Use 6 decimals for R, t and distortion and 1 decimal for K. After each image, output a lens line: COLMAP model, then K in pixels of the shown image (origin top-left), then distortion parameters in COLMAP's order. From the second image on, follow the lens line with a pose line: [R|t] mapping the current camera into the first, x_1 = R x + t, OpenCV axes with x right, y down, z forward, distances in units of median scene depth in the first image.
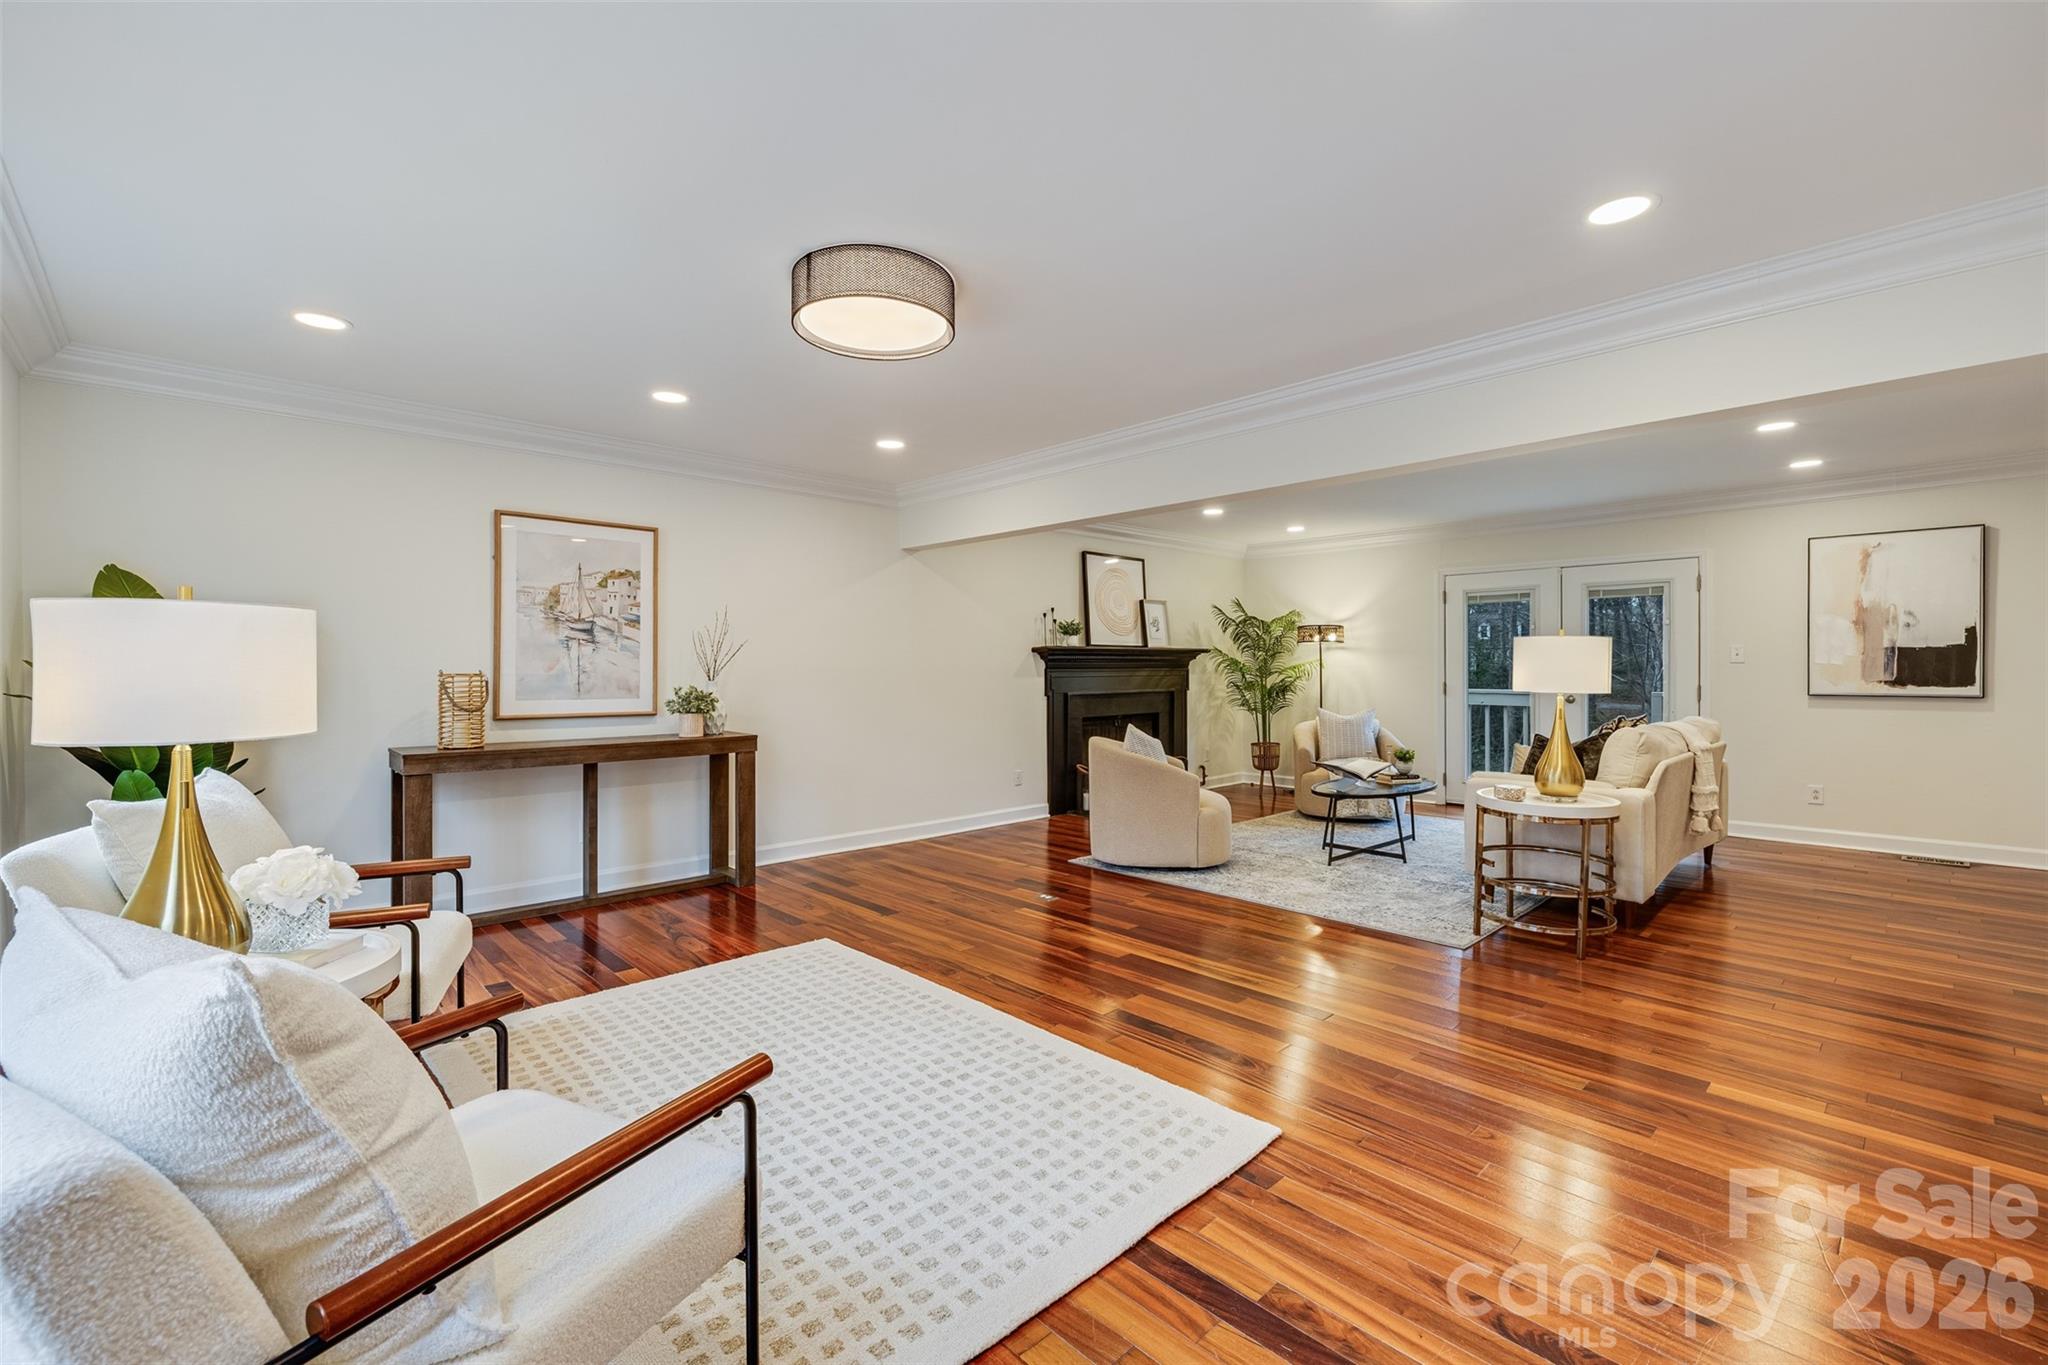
lens RADIAL K [[871.7, 0, 1020.4], [0, 871.7, 674.2], [0, 0, 1]] dist [0.004838, 0.002115]
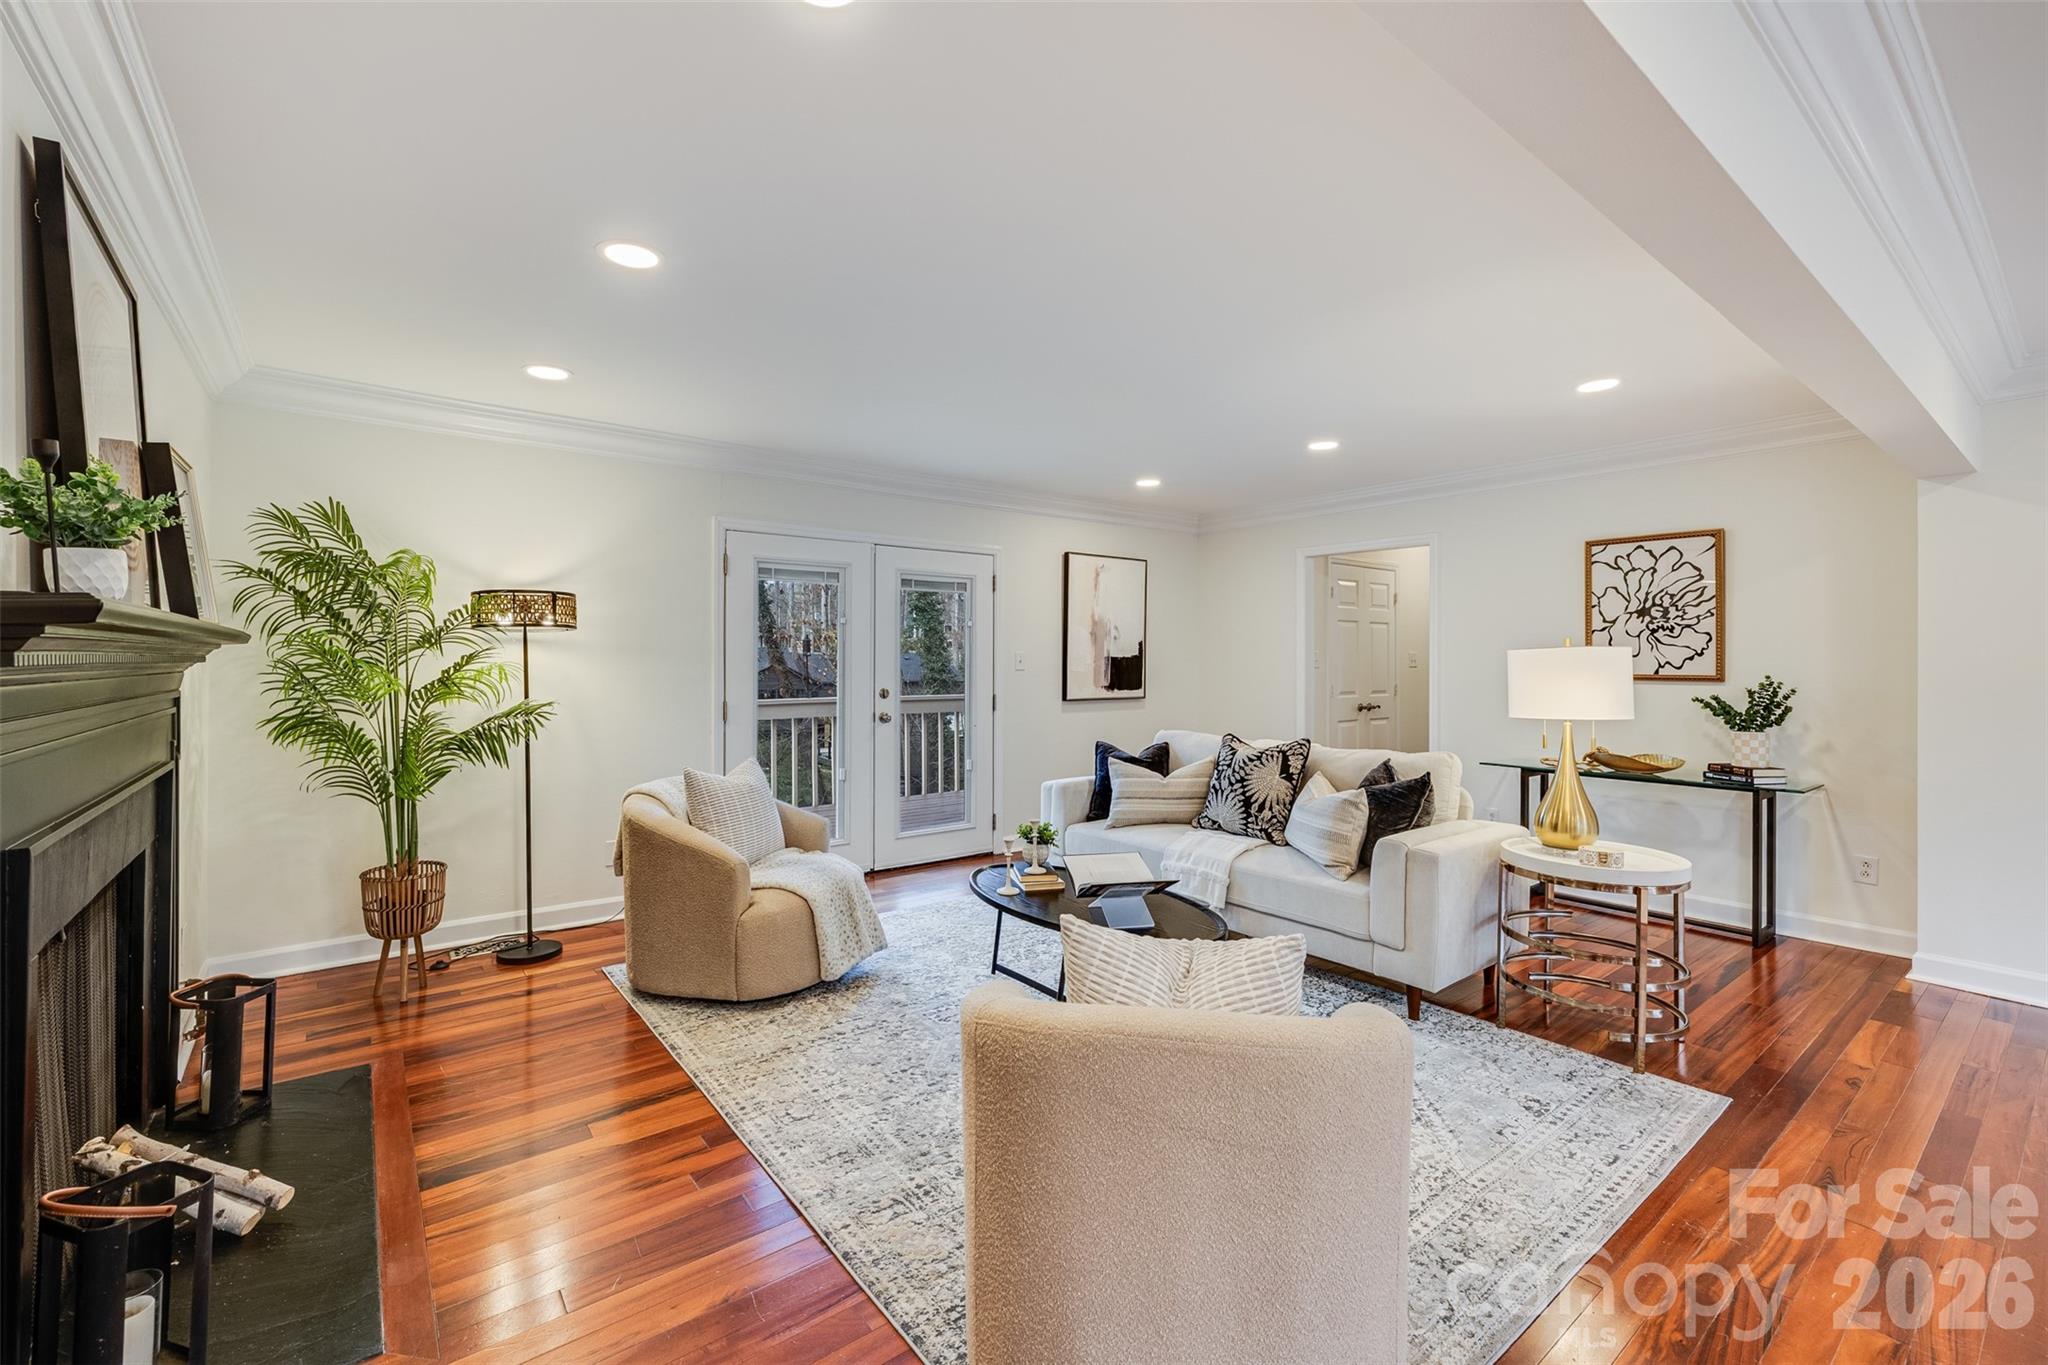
lens RADIAL K [[871.7, 0, 1028.9], [0, 871.7, 668.0], [0, 0, 1]] dist [0.004838, 0.002115]
pose [[0.081331, -0.003483, 0.996681, -0.050482], [0.006564, 0.999974, 0.002959, -0.006623], [-0.996666, 0.006302, 0.081352, 0.334878]]
